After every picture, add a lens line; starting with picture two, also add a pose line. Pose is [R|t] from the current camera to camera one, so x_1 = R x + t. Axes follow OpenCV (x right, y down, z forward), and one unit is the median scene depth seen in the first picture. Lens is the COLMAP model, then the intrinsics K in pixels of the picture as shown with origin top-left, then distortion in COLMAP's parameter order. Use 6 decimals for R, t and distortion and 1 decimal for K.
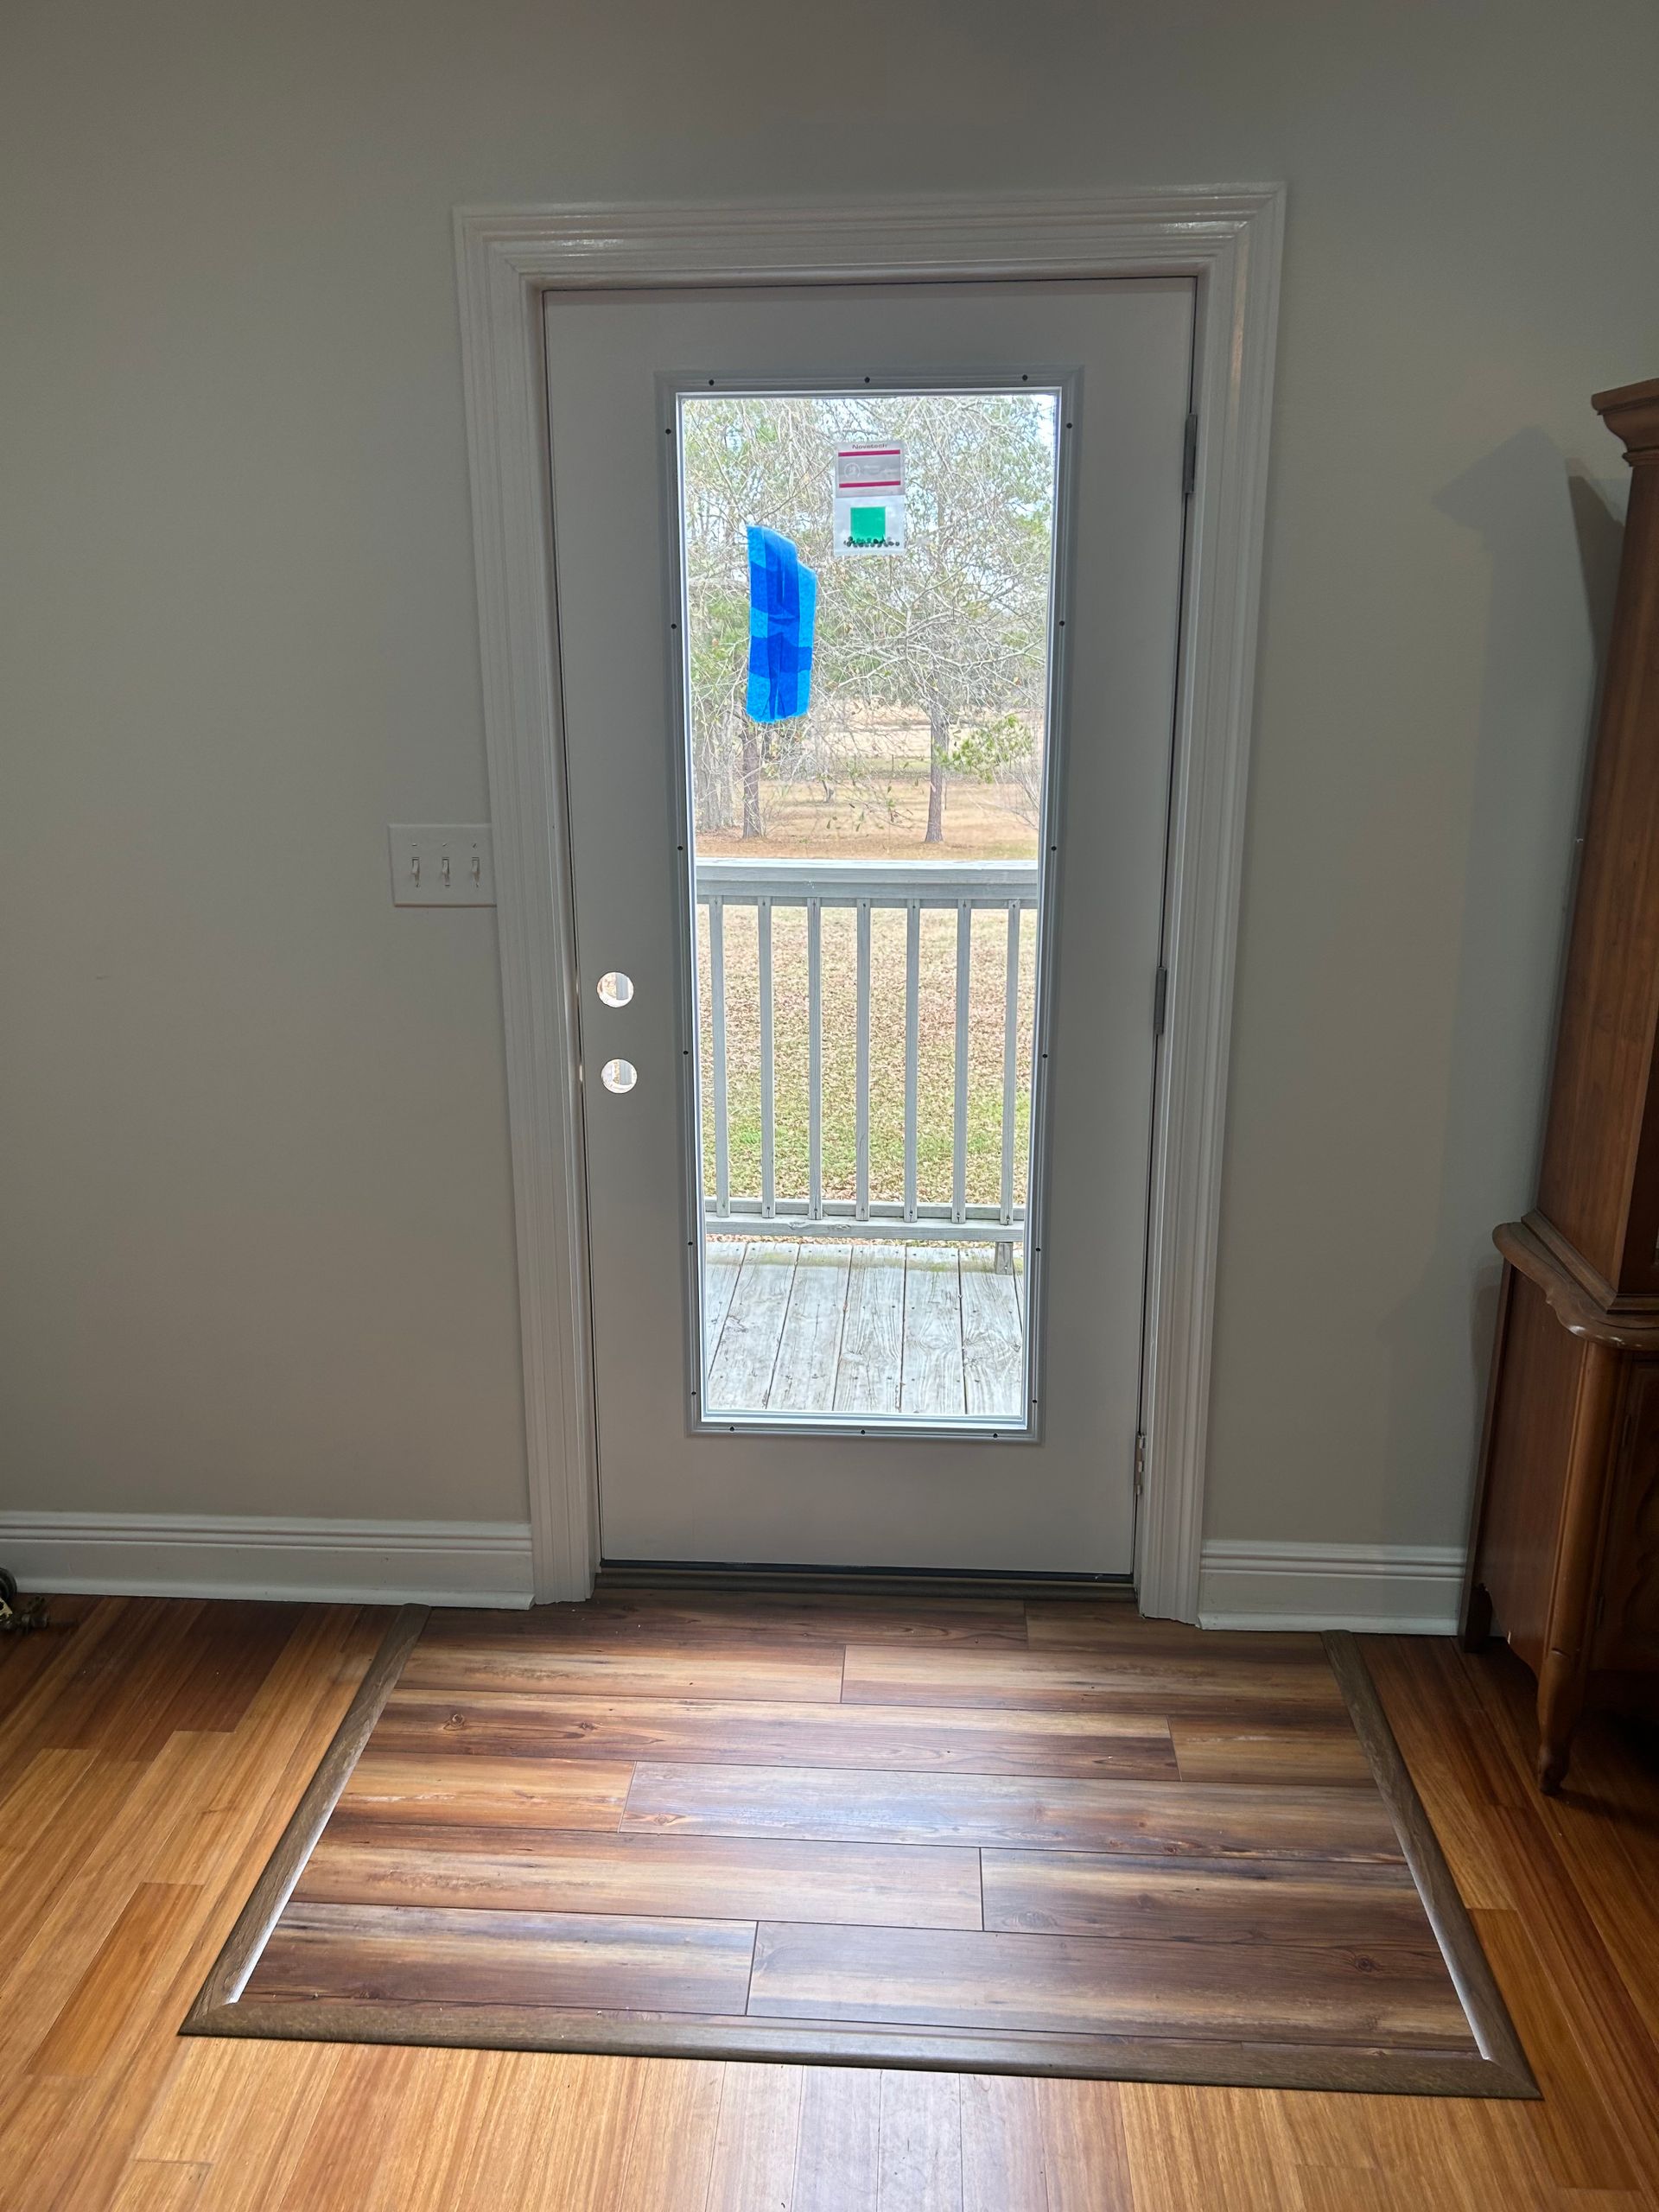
lens RADIAL K [[1697.6, 0, 829.5], [0, 1697.6, 1106.0], [0, 0, 1]] dist [0.065438, -0.083949]
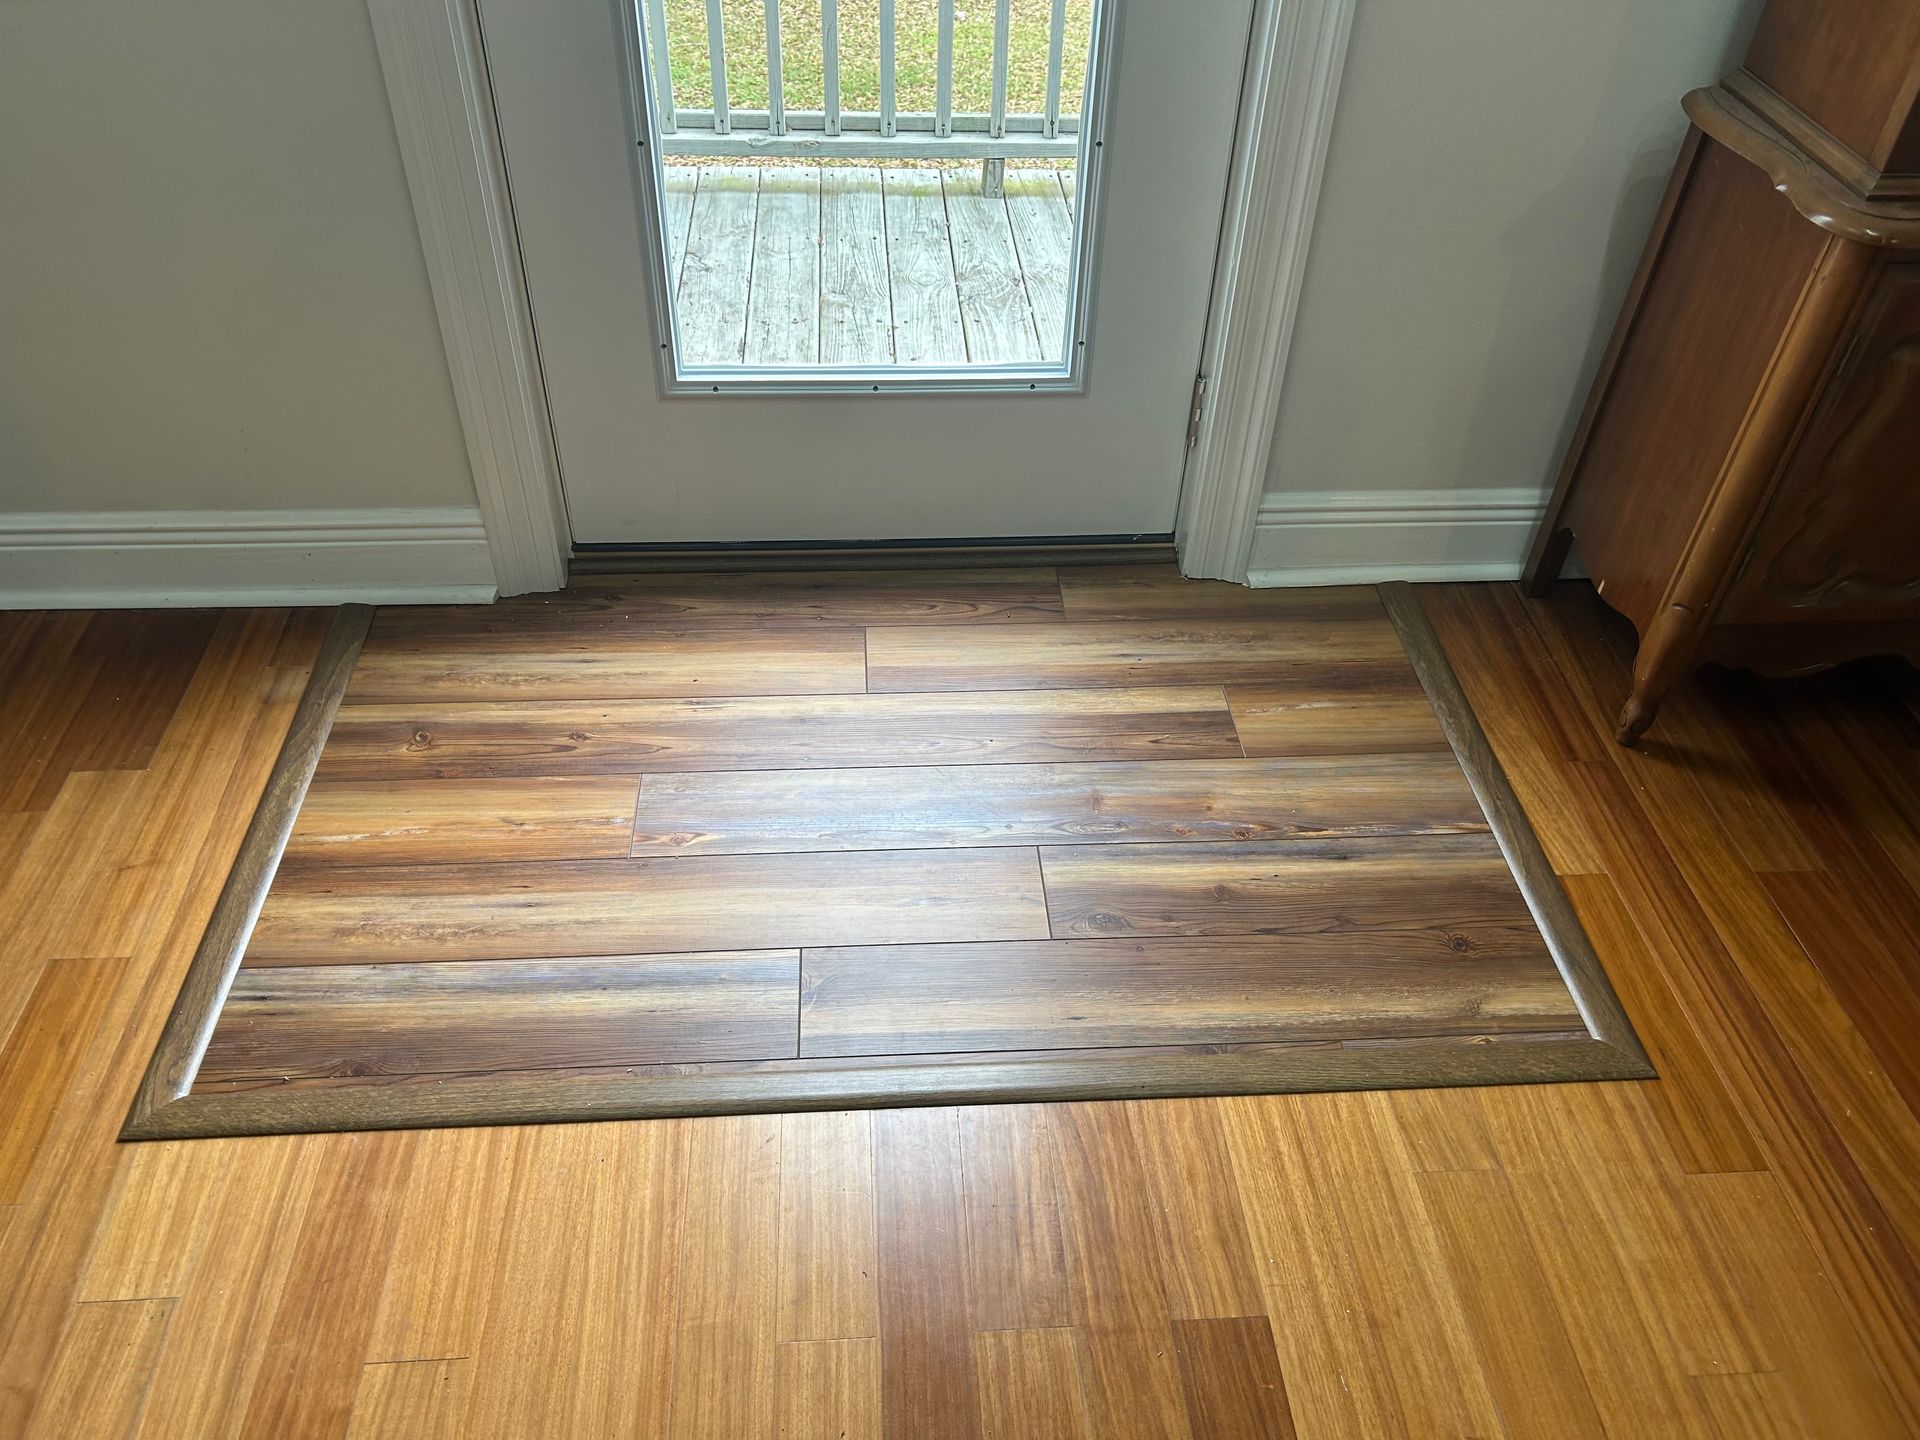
lens RADIAL K [[1473.5, 0, 960.0], [0, 1473.5, 720.0], [0, 0, 1]] dist [0.065438, -0.083949]
pose [[0.991659, -0.060250, 0.113936, -0.037540], [0.008217, 0.911764, 0.410631, 0.050835], [-0.128623, -0.406270, 0.904655, 0.323619]]
